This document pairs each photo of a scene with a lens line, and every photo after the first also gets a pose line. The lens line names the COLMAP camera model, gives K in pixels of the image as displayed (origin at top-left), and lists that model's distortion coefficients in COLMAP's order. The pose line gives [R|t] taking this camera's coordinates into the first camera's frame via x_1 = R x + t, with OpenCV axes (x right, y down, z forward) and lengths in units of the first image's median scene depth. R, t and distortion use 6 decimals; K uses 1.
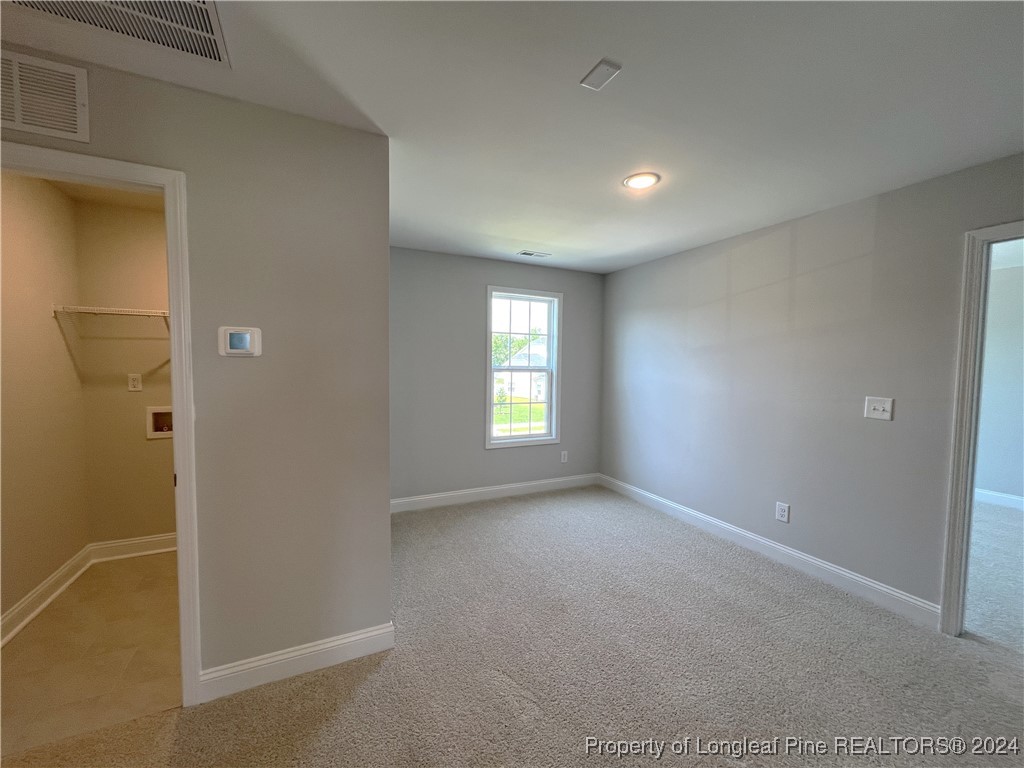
lens RADIAL K [[412.1, 0, 512.0], [0, 412.1, 384.0], [0, 0, 1]] dist [0.000968, 0.000355]
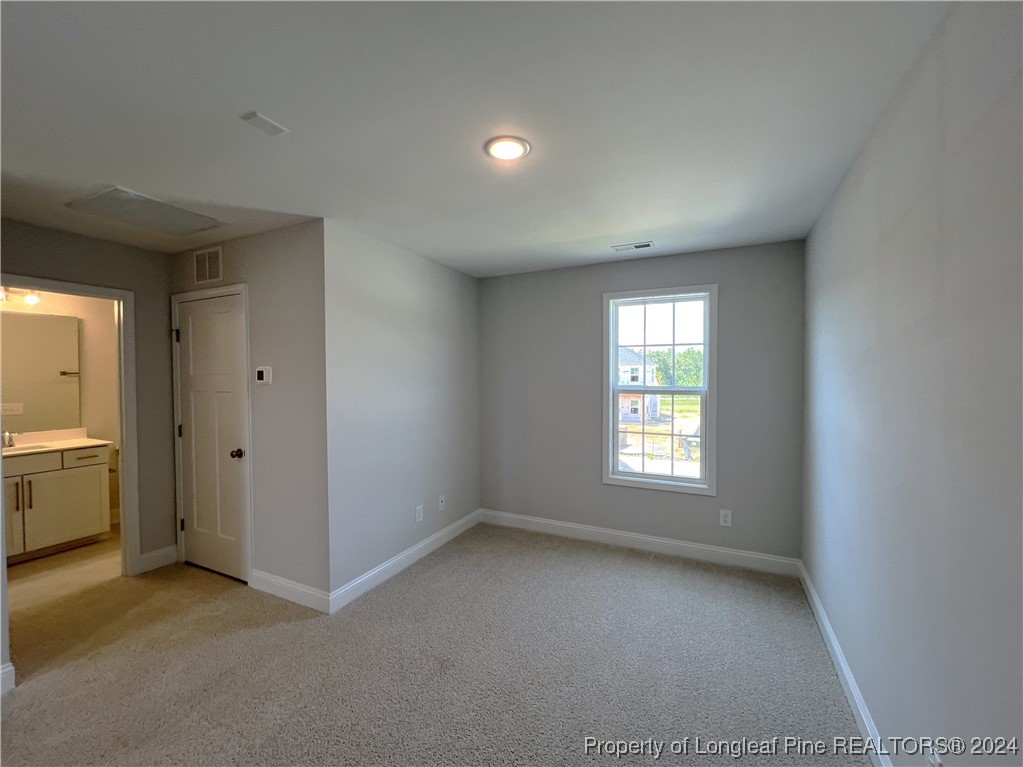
lens RADIAL K [[412.3, 0, 510.9], [0, 412.3, 383.5], [0, 0, 1]] dist [-0.001460, 0.000524]
pose [[0.606728, 0.001964, -0.794907, 0.480843], [-0.029177, 0.999378, -0.019801, -0.025788], [0.794374, 0.035206, 0.606408, 0.304756]]
